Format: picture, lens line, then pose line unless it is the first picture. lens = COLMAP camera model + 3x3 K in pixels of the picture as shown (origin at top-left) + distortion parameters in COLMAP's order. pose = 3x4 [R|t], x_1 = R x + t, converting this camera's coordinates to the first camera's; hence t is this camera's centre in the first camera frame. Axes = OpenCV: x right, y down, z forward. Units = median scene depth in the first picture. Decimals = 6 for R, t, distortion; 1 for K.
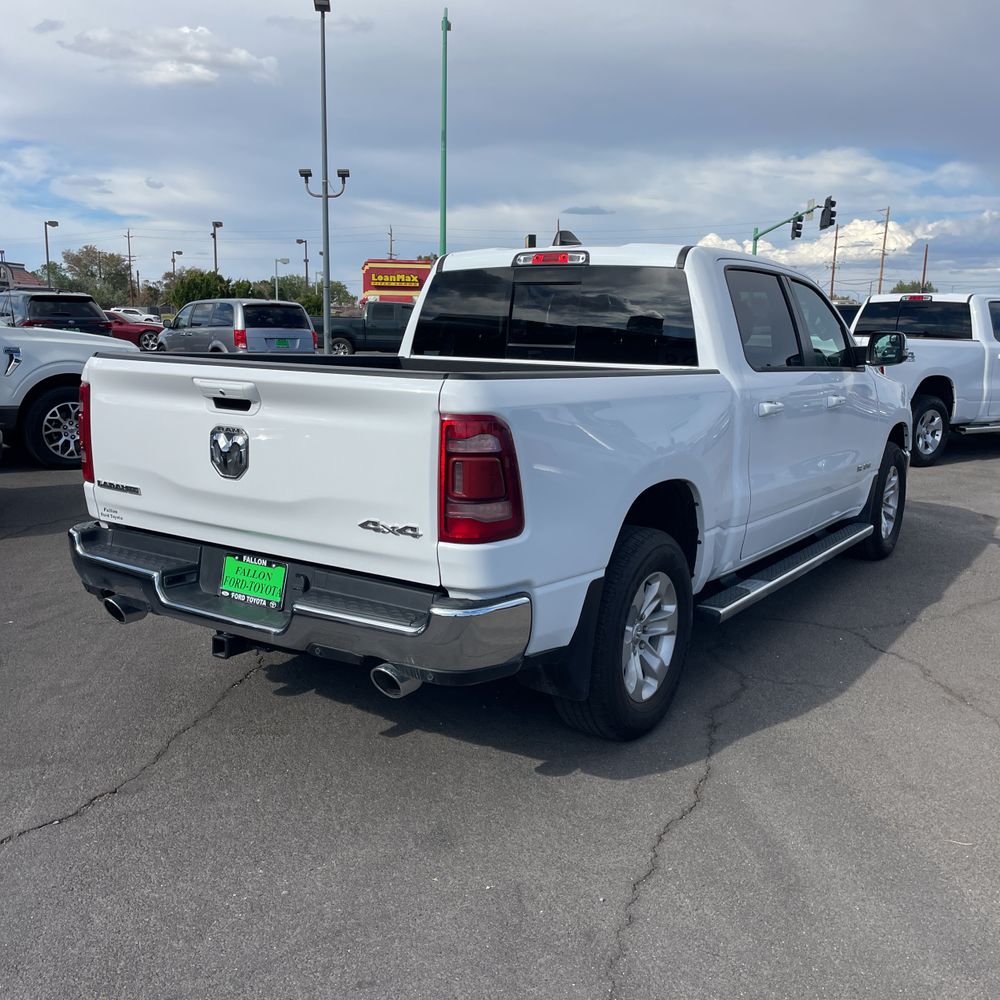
lens RADIAL K [[996.3, 0, 502.5], [0, 996.3, 507.7], [0, 0, 1]] dist [0.087915, -0.121736]
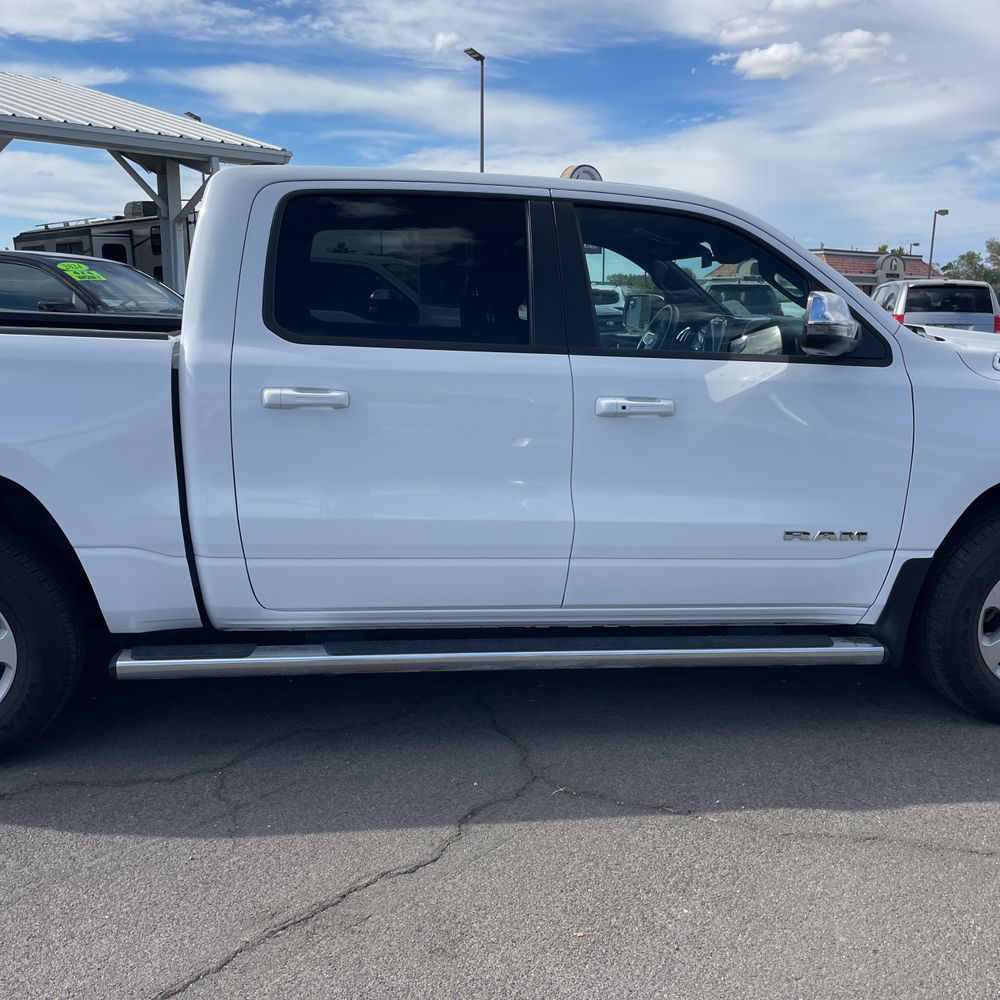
lens RADIAL K [[996.3, 0, 502.5], [0, 996.3, 507.7], [0, 0, 1]] dist [0.087915, -0.121736]
pose [[0.655711, 0.144318, -0.741091, 0.905257], [-0.138507, 0.987896, 0.069830, -0.095853], [0.742199, 0.056858, 0.667763, 0.686578]]
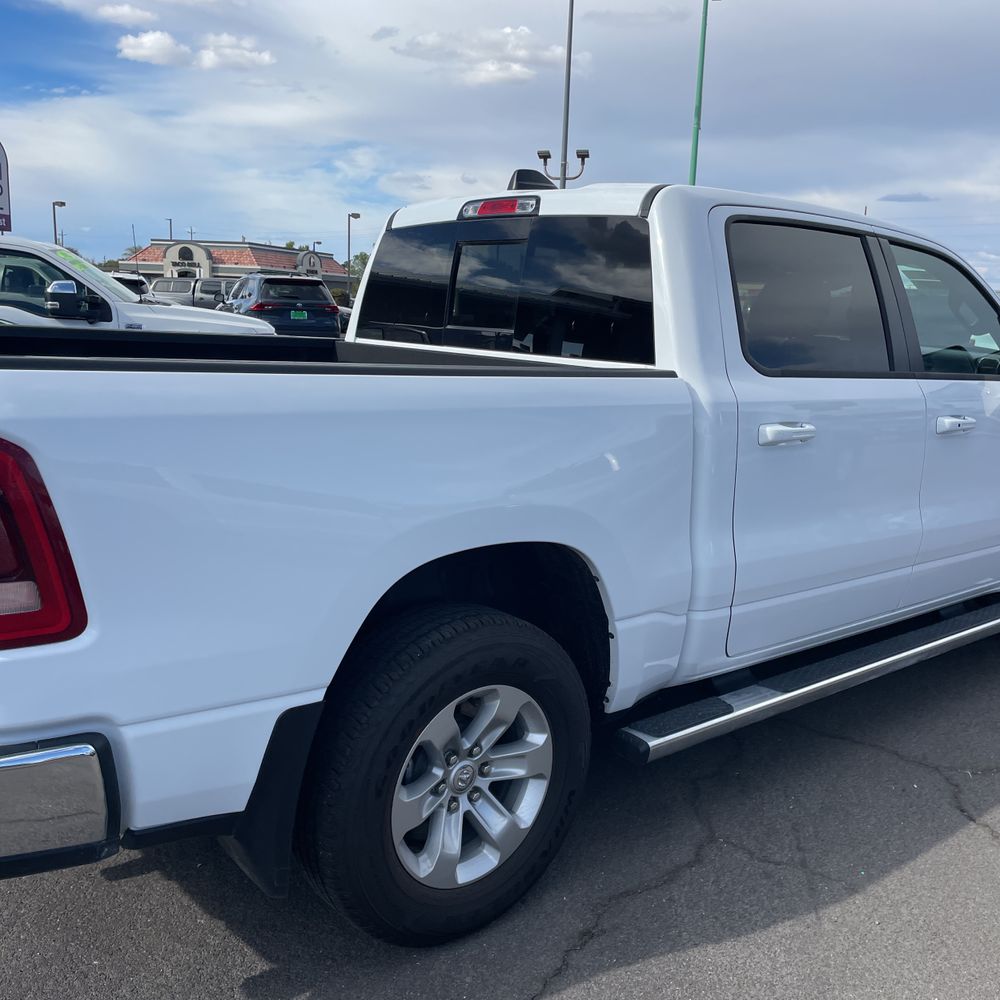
lens RADIAL K [[1002.0, 0, 518.7], [0, 1002.0, 498.9], [0, 0, 1]] dist [0.074131, -0.082141]
pose [[0.964203, 0.067071, -0.256542, 0.283213], [-0.067247, 0.997703, 0.008097, -0.052112], [0.256496, 0.009445, 0.966499, 0.336492]]
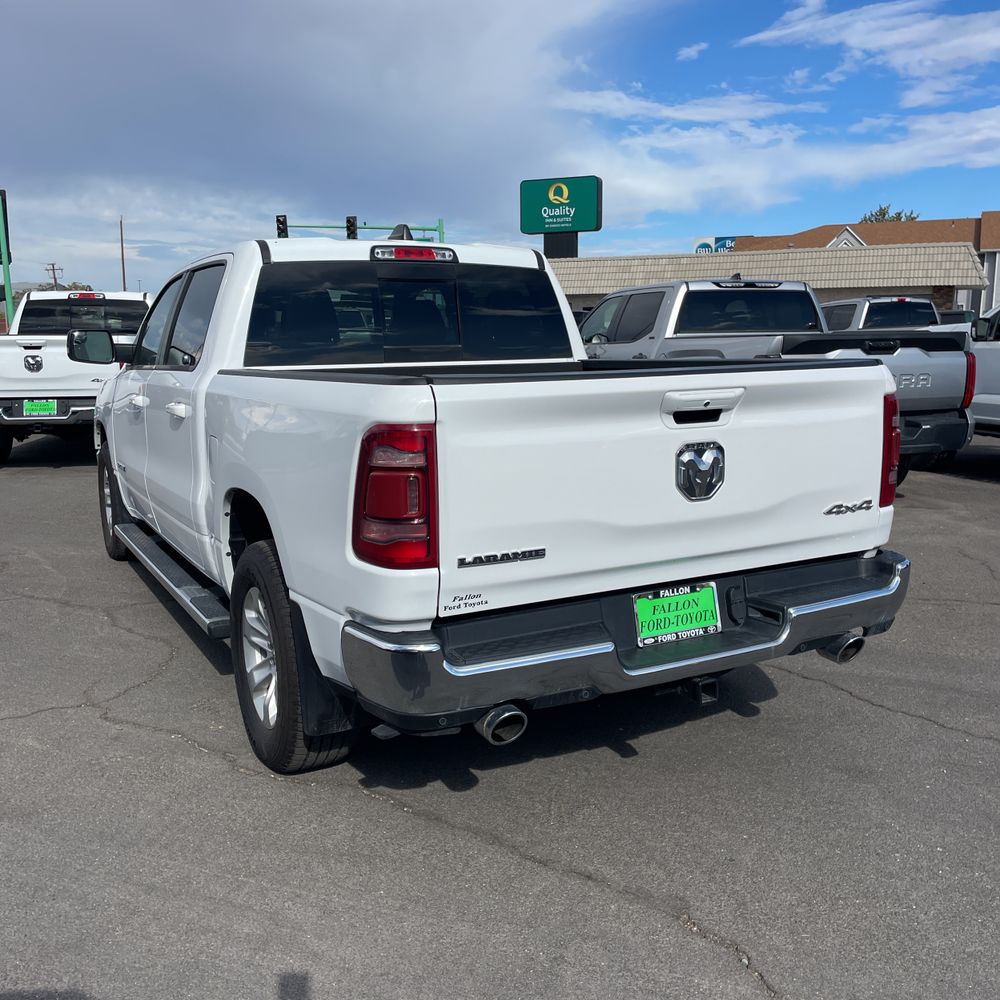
lens RADIAL K [[986.6, 0, 505.9], [0, 986.6, 495.6], [0, 0, 1]] dist [0.097632, -0.132202]
pose [[0.465567, -0.172219, 0.868095, -0.825620], [0.178877, 0.978951, 0.098279, -0.111370], [-0.866747, 0.109527, 0.486573, 0.537838]]
